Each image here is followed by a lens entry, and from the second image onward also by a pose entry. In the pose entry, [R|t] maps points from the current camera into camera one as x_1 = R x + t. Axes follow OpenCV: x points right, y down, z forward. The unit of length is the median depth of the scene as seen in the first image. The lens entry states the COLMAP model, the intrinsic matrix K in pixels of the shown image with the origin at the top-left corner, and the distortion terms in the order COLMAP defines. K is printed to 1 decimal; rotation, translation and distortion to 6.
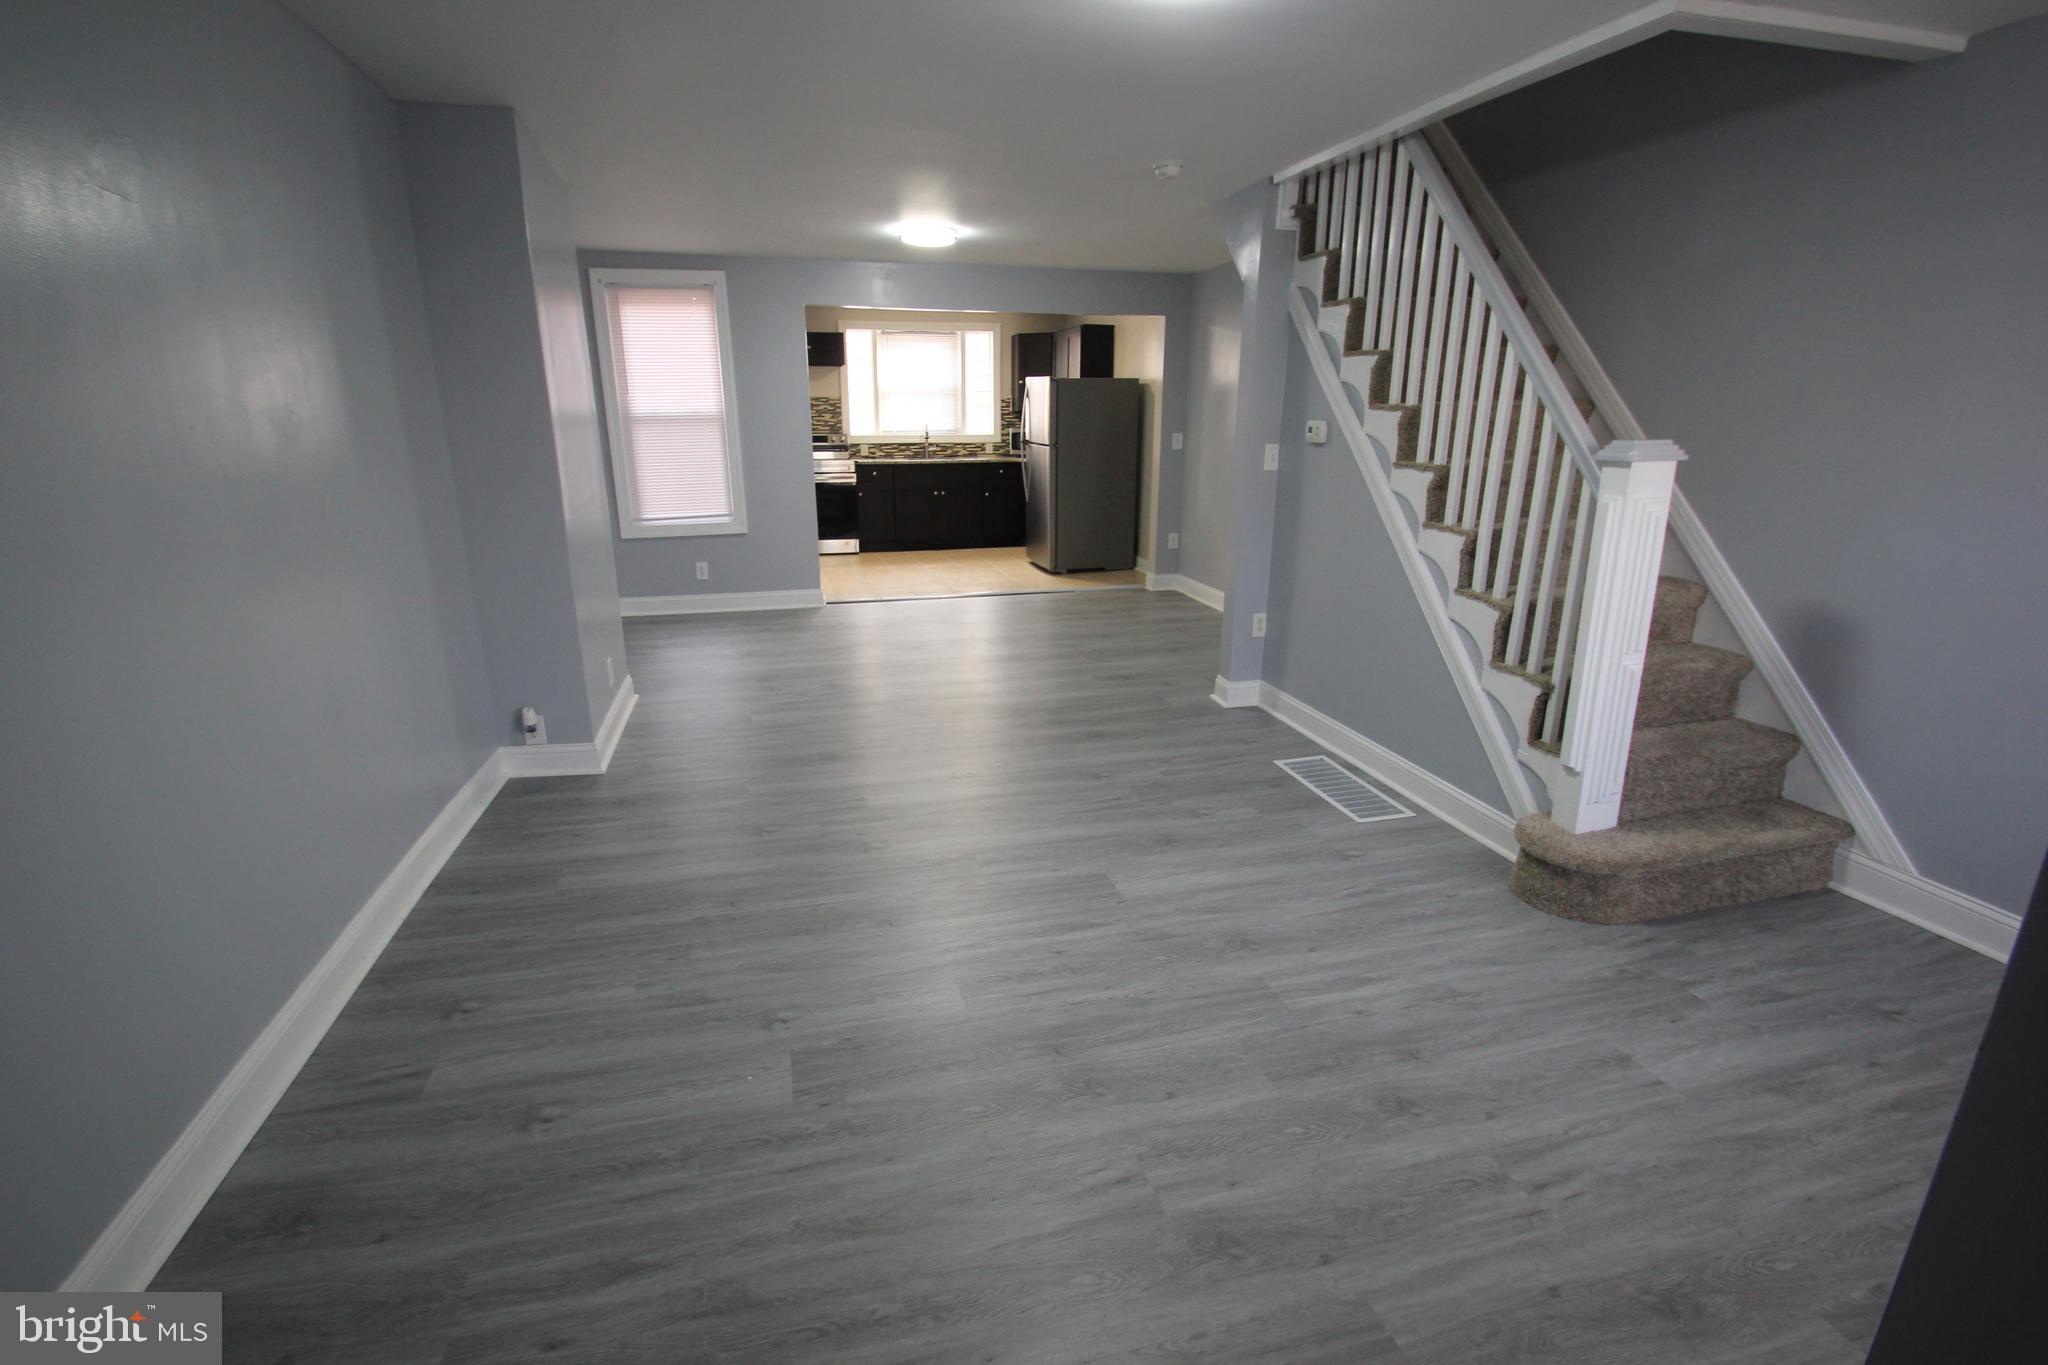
lens RADIAL K [[950.1, 0, 1024.0], [0, 950.1, 679.8], [0, 0, 1]] dist [-0.000789, -0.000031]
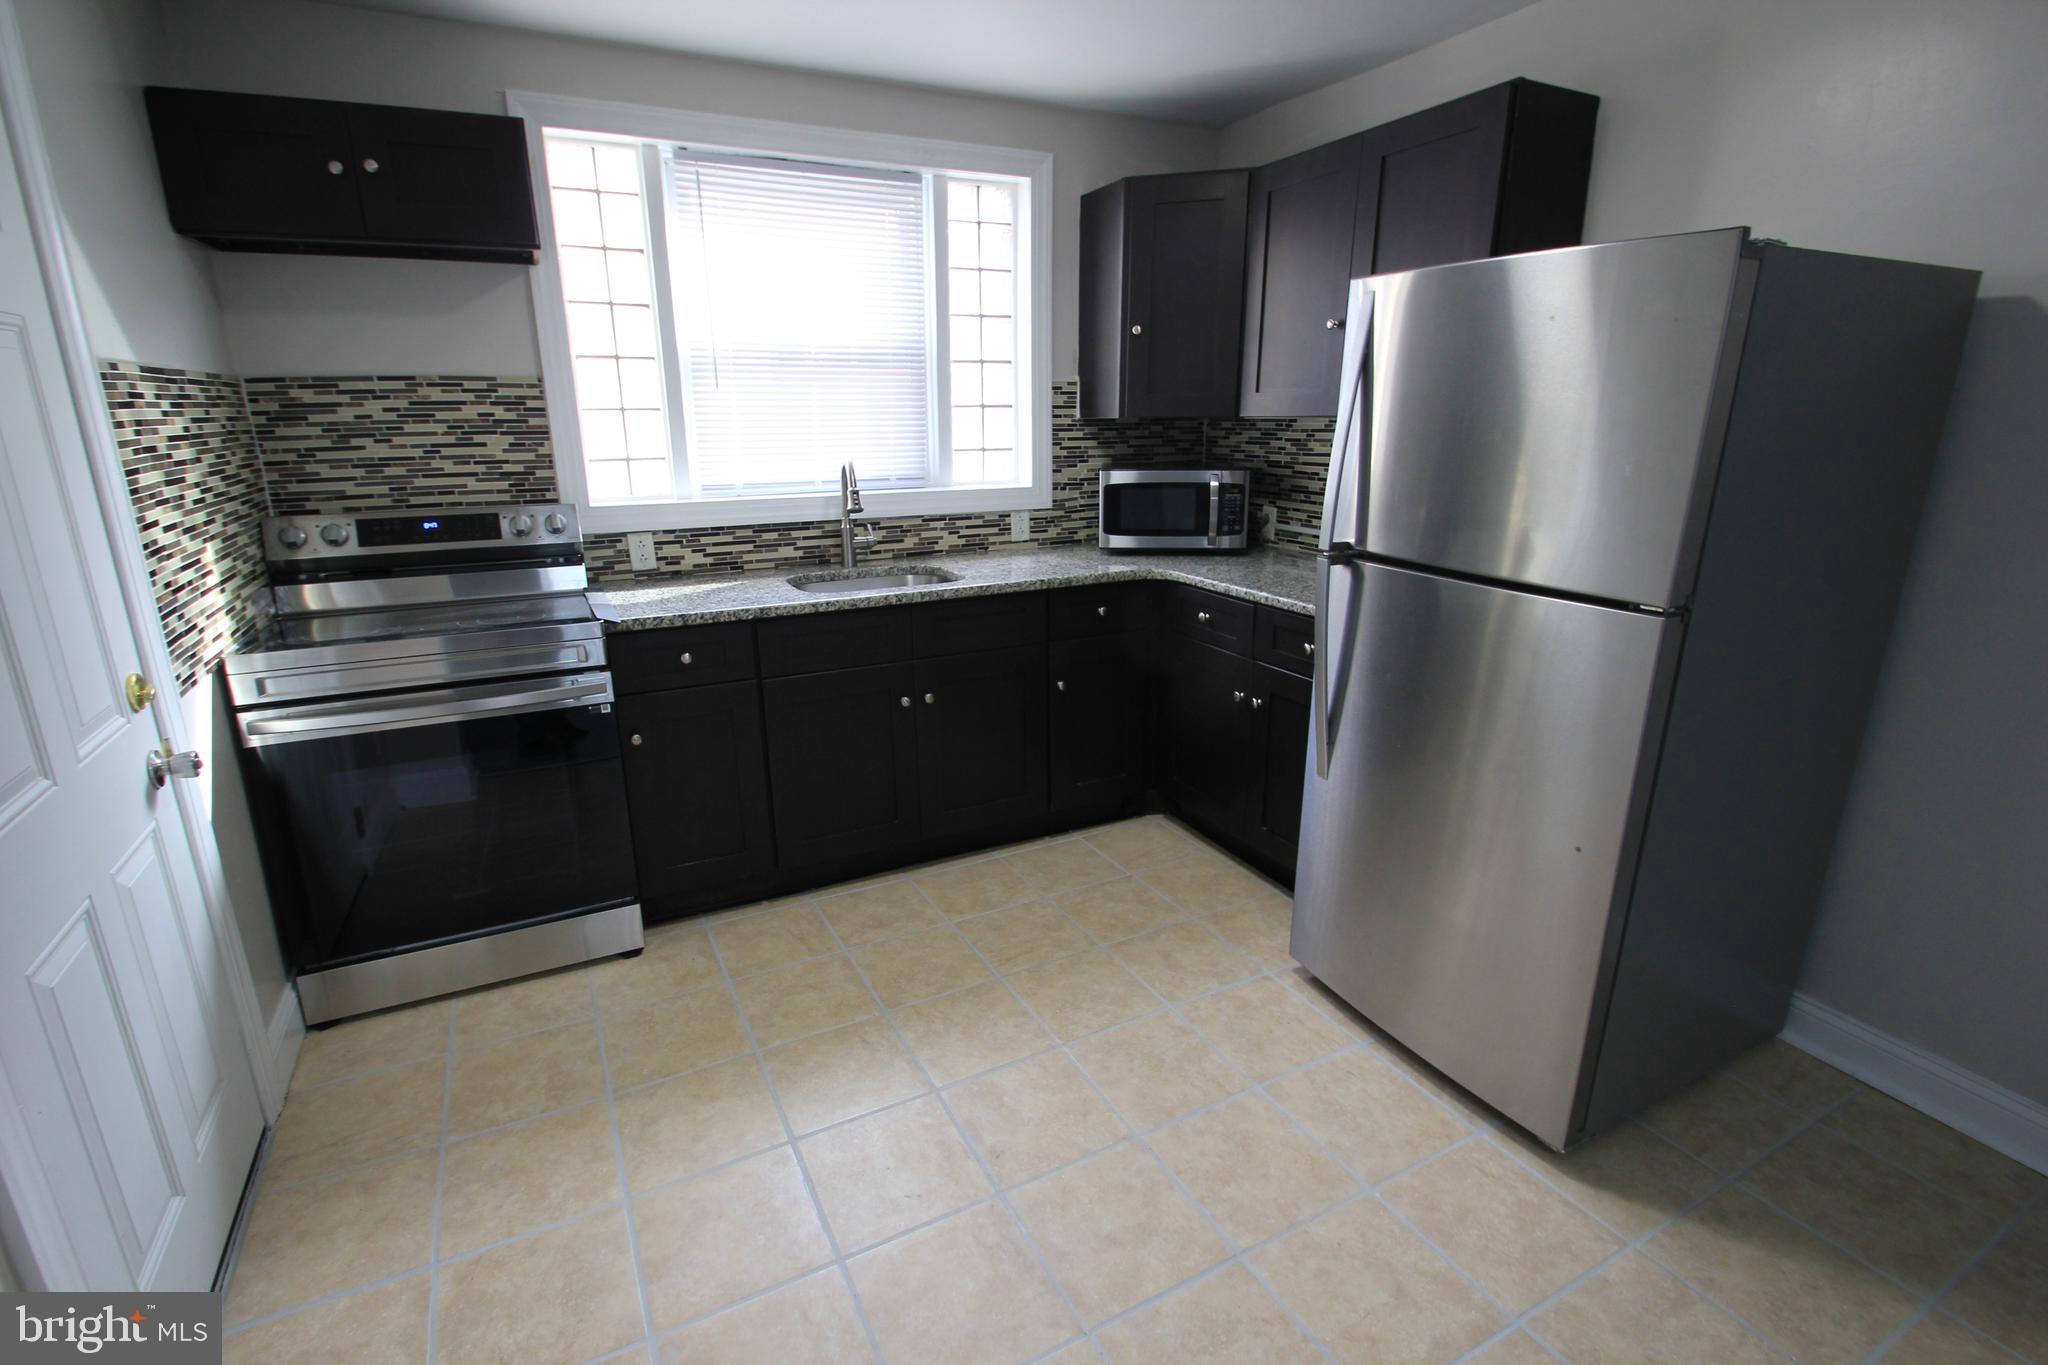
lens RADIAL K [[950.1, 0, 1023.3], [0, 950.1, 682.1], [0, 0, 1]] dist [-0.000789, -0.000031]
pose [[0.978273, -0.061168, 0.198093, -0.111997], [0.059635, 0.998126, 0.013704, -0.198132], [-0.198560, -0.001593, 0.980087, 0.681765]]
